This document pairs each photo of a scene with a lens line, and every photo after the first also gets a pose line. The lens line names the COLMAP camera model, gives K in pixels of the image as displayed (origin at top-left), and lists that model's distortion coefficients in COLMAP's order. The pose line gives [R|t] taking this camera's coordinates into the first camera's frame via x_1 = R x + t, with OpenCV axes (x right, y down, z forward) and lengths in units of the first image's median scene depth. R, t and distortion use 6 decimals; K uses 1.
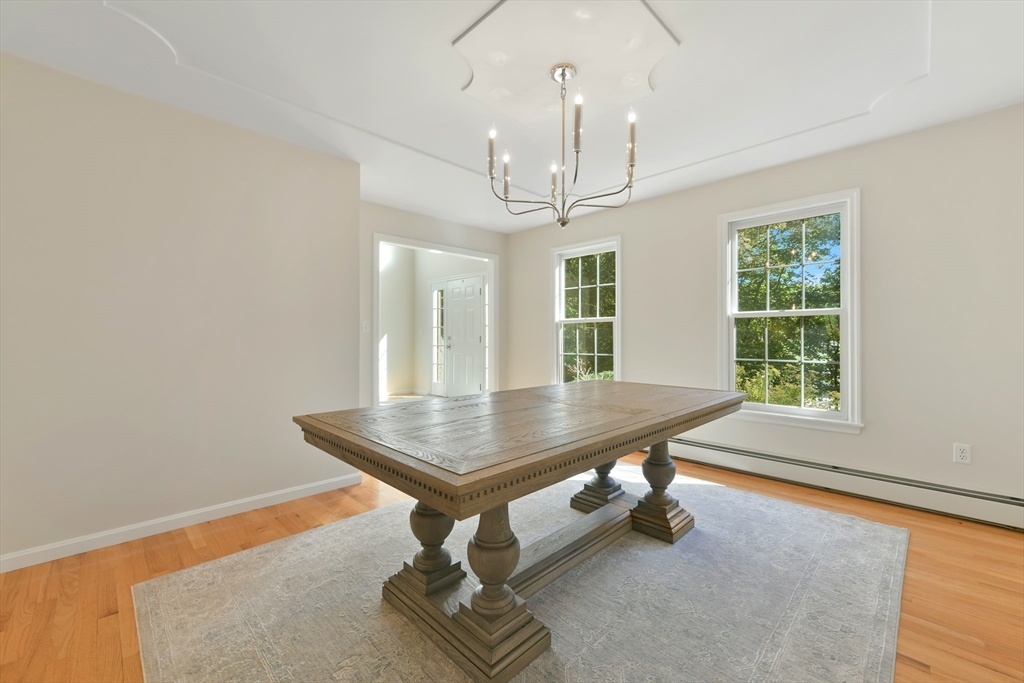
lens RADIAL K [[413.3, 0, 516.5], [0, 413.3, 337.7], [0, 0, 1]] dist [0.003866, 0.000517]
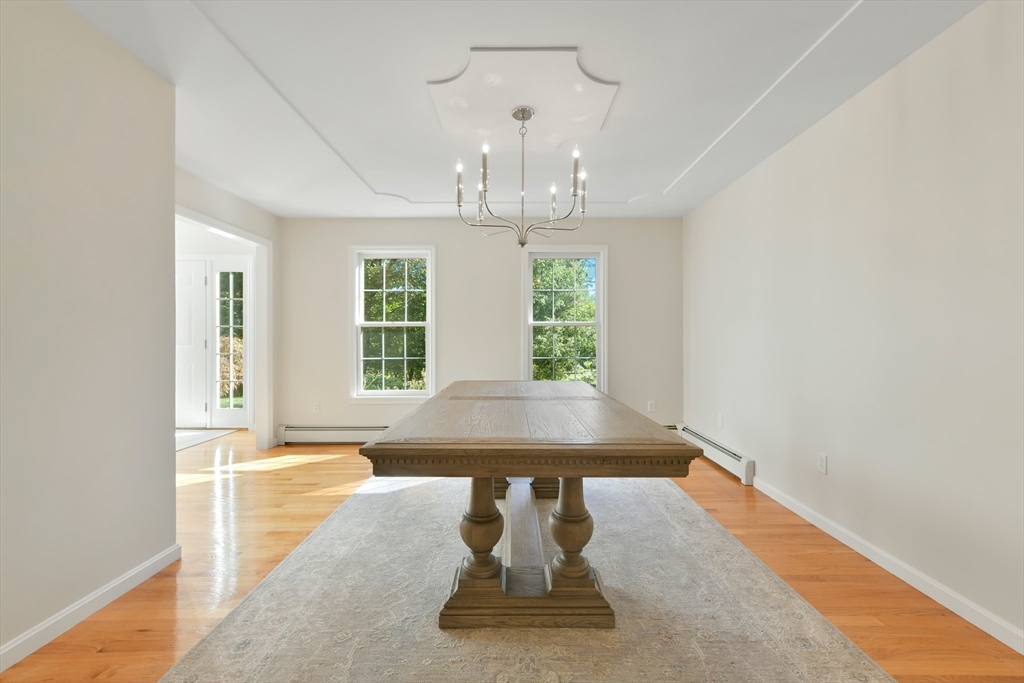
lens RADIAL K [[413.3, 0, 517.3], [0, 413.3, 337.1], [0, 0, 1]] dist [0.003866, 0.000517]
pose [[0.703165, 0.004913, 0.711010, -0.481359], [0.003146, 0.999945, -0.010021, -0.000214], [-0.711020, 0.009283, 0.703110, 0.134757]]
